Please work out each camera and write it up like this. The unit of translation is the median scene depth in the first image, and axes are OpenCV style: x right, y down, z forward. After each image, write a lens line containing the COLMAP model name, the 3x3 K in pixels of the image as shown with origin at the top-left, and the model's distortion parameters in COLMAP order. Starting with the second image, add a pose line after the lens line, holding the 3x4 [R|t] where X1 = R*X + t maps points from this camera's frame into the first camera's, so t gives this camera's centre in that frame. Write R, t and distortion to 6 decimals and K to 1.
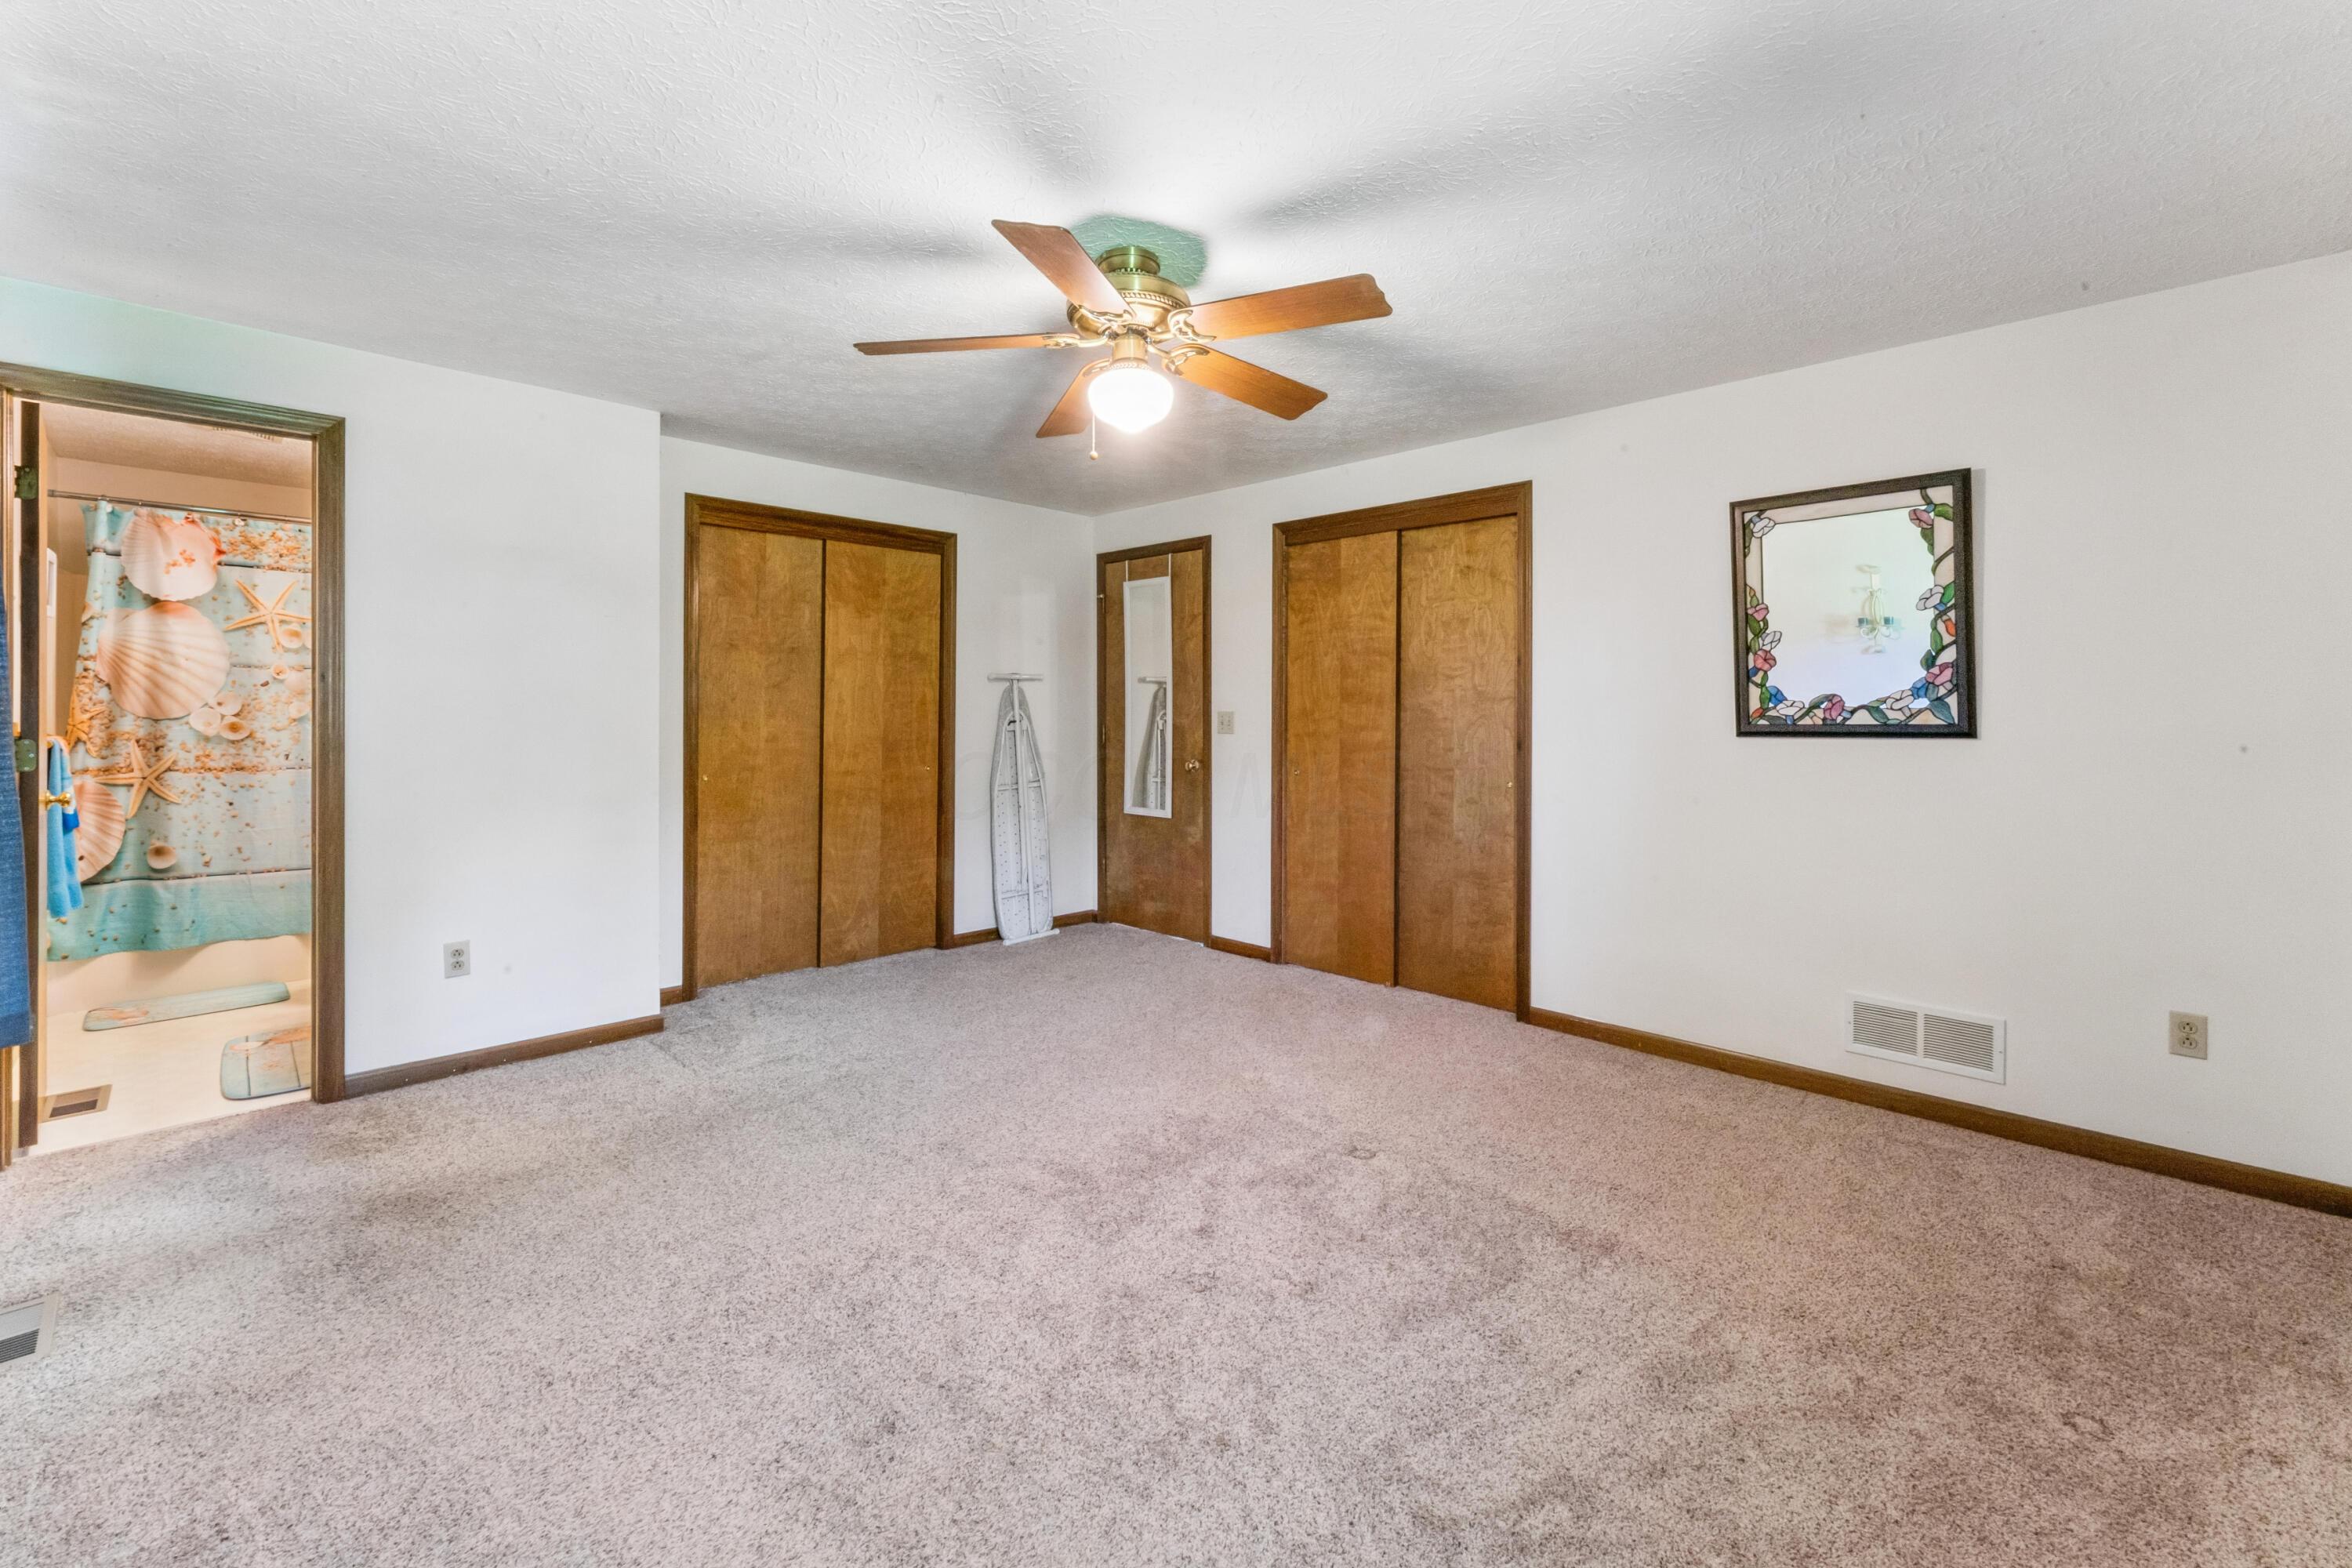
lens RADIAL K [[949.2, 0, 1161.1], [0, 949.2, 736.7], [0, 0, 1]] dist [0.001890, 0.000403]
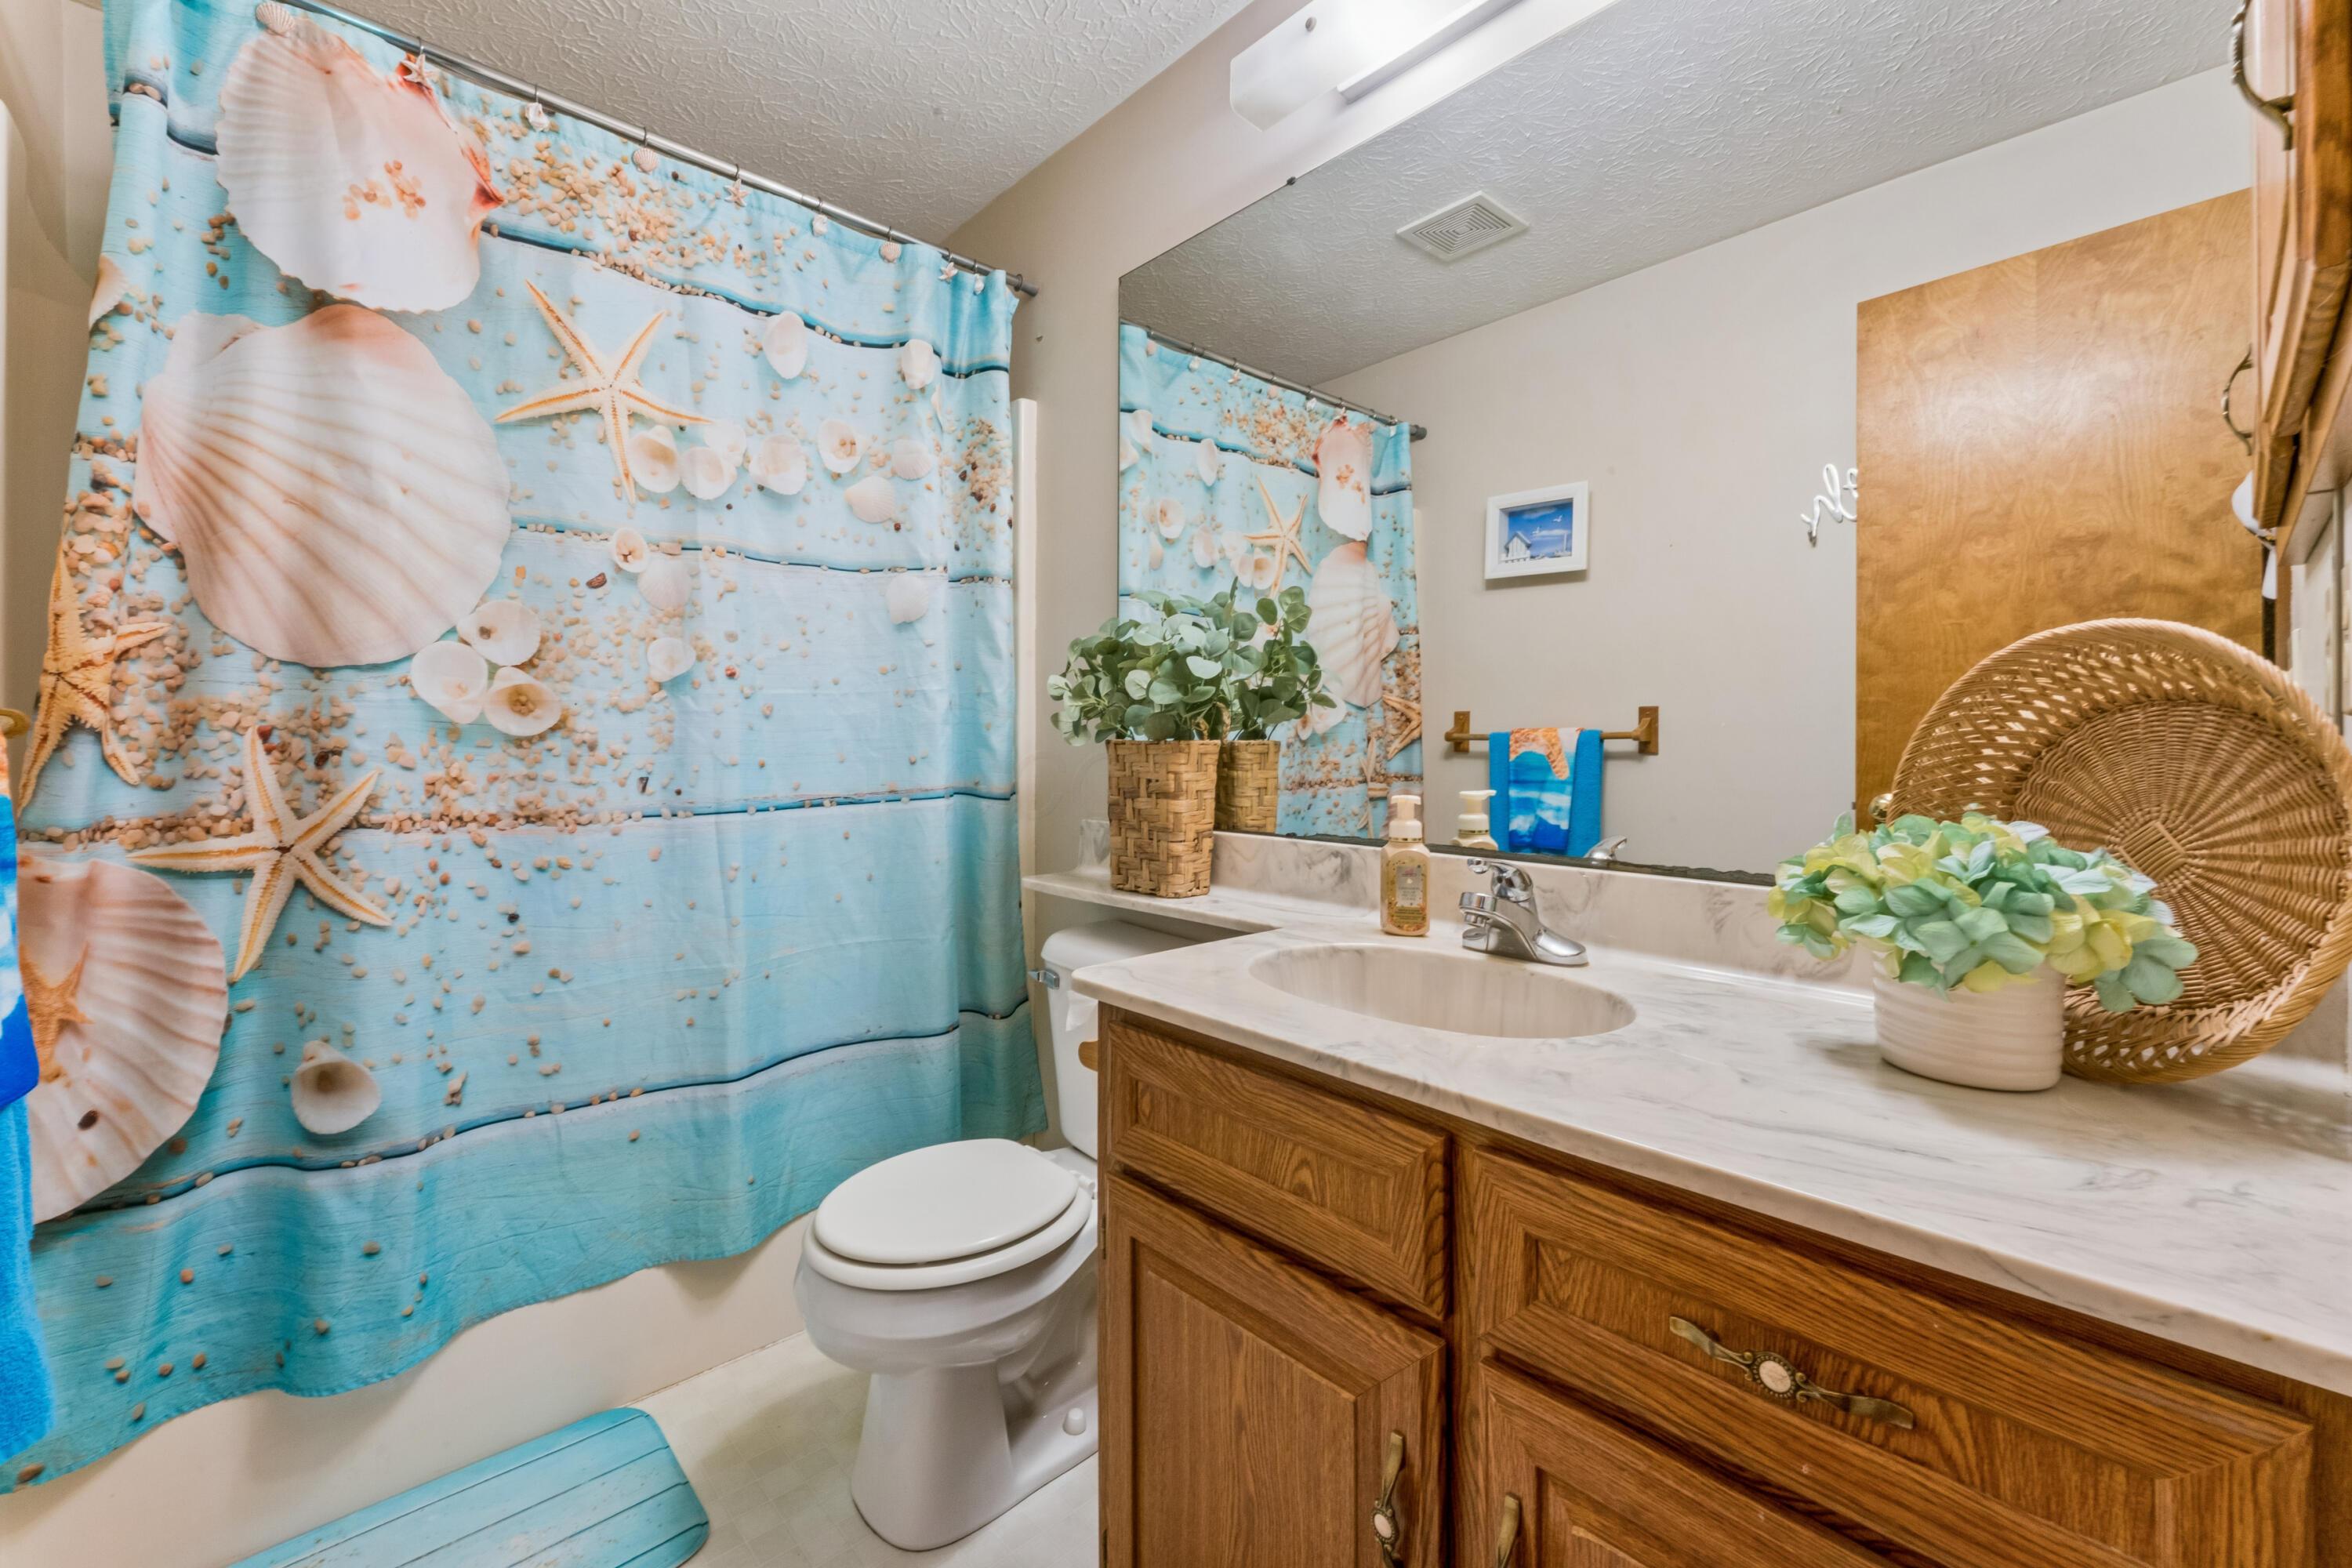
lens RADIAL K [[956.2, 0, 1183.3], [0, 956.2, 767.2], [0, 0, 1]] dist [-0.000955, 0.000110]
pose [[0.998524, 0.004416, -0.054131, -0.743188], [-0.004216, 0.999984, 0.003806, 0.013040], [0.054147, -0.003573, 0.998527, 0.689950]]
